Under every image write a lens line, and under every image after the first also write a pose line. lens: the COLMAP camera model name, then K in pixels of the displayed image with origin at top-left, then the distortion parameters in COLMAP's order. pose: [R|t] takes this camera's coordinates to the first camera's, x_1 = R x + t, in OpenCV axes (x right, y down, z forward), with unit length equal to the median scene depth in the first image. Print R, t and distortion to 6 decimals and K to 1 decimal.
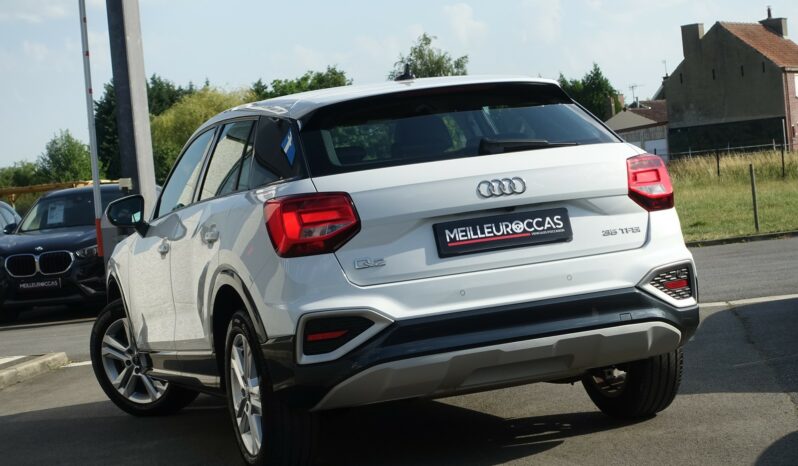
lens RADIAL K [[1591.4, 0, 399.0], [0, 1591.4, 233.0], [0, 0, 1]] dist [0.031933, 0.000849]
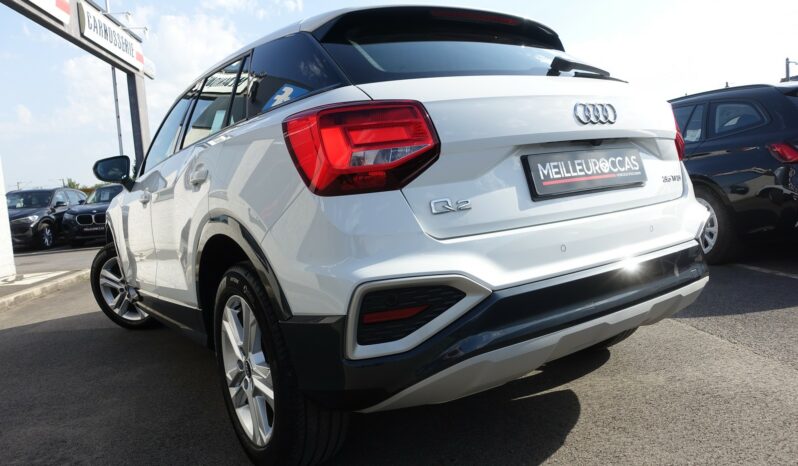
lens RADIAL K [[547.7, 0, 399.0], [0, 547.7, 233.0], [0, 0, 1]] dist [-0.004520, 0.000972]
pose [[0.965723, 0.003868, 0.259545, -0.098280], [-0.013881, 0.999228, 0.036757, 0.021549], [-0.259202, -0.039100, 0.965031, 0.752584]]
